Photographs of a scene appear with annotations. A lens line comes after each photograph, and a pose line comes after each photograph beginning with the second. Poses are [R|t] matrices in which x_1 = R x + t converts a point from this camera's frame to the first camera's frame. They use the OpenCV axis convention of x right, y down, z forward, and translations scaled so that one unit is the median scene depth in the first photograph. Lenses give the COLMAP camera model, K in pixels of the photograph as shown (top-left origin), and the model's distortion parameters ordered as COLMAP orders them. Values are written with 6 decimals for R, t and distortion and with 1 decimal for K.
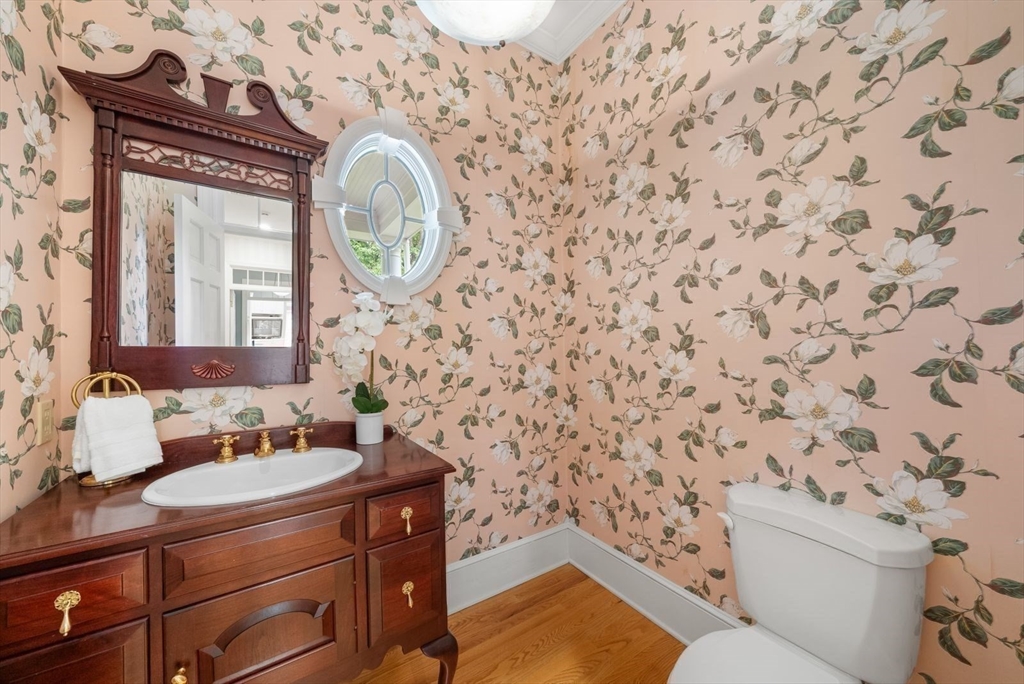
lens RADIAL K [[369.0, 0, 512.0], [0, 369.0, 342.0], [0, 0, 1]] dist [-0.000504, -0.000019]
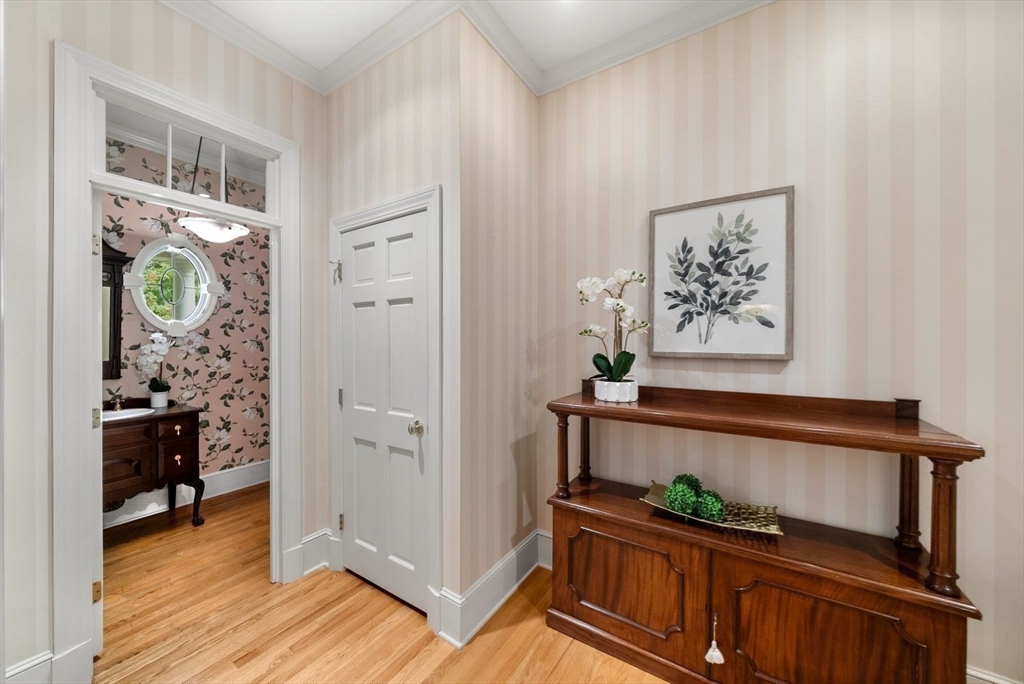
lens RADIAL K [[366.1, 0, 506.8], [0, 366.1, 332.6], [0, 0, 1]] dist [-0.001231, -0.000044]
pose [[0.925174, 0.005225, 0.379507, 0.580978], [0.002132, 0.999818, -0.018963, -0.087978], [-0.379537, 0.018353, 0.924995, -1.495930]]
